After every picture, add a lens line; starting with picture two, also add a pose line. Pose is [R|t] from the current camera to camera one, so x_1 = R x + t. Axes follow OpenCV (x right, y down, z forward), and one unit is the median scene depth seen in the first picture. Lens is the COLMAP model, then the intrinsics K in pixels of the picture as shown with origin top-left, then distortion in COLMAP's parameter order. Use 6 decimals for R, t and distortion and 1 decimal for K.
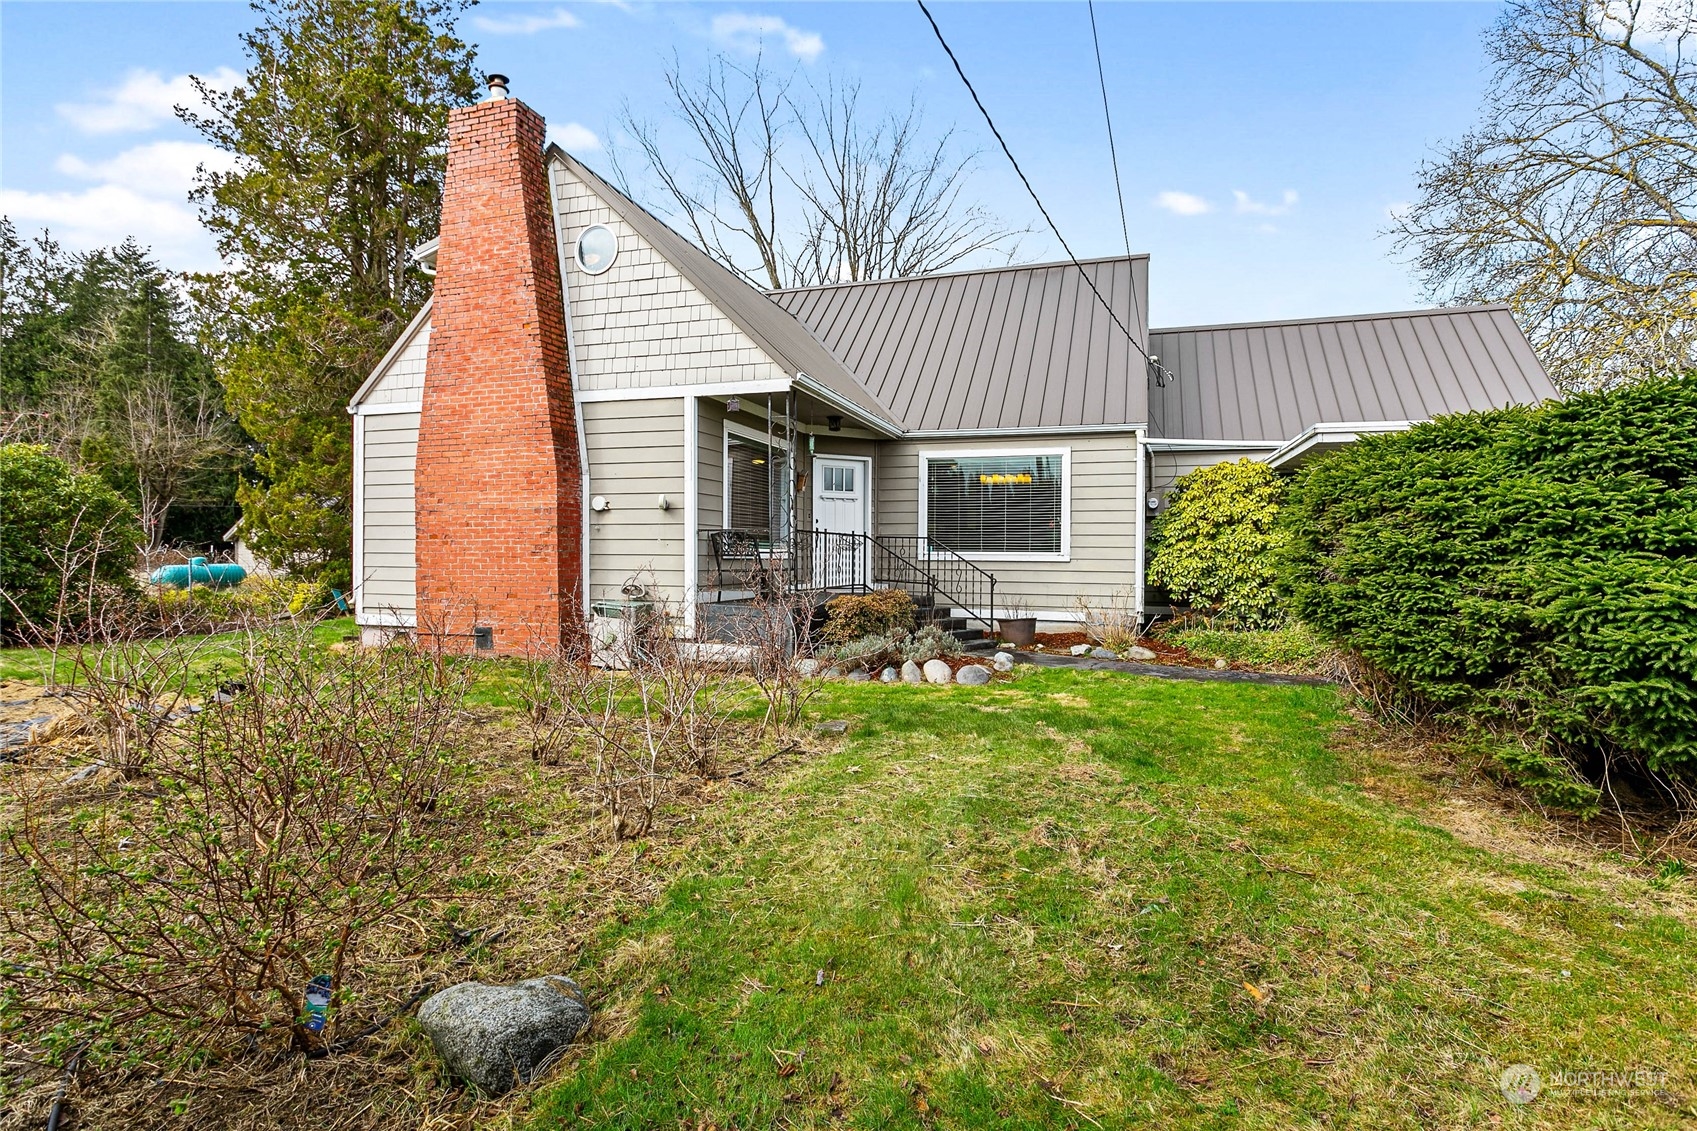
lens RADIAL K [[871.7, 0, 848.5], [0, 871.7, 565.5], [0, 0, 1]] dist [0.002776, 0.000472]
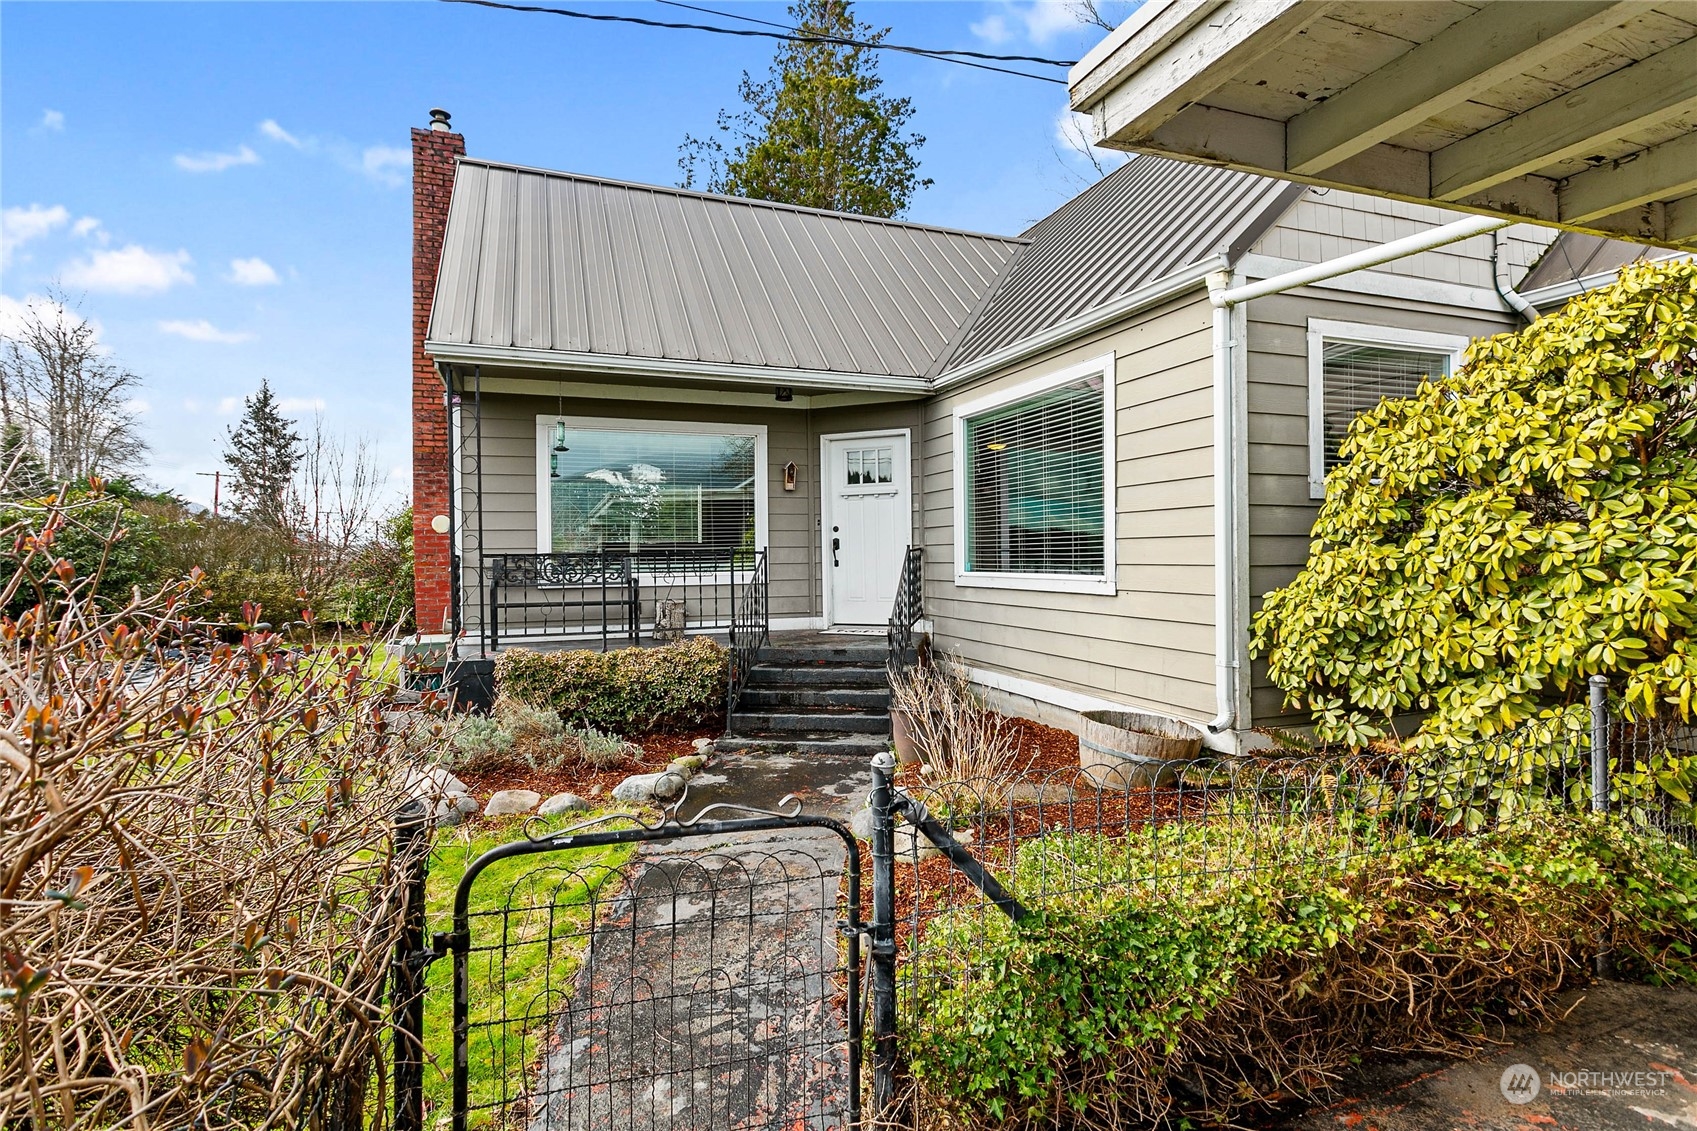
lens RADIAL K [[830.0, 0, 848.5], [0, 830.0, 565.5], [0, 0, 1]] dist [0.024863, -0.001008]
pose [[0.595693, -0.003845, -0.803203, 0.100101], [0.003207, 0.999992, -0.002408, -0.003798], [0.803206, -0.001142, 0.595700, 0.117084]]
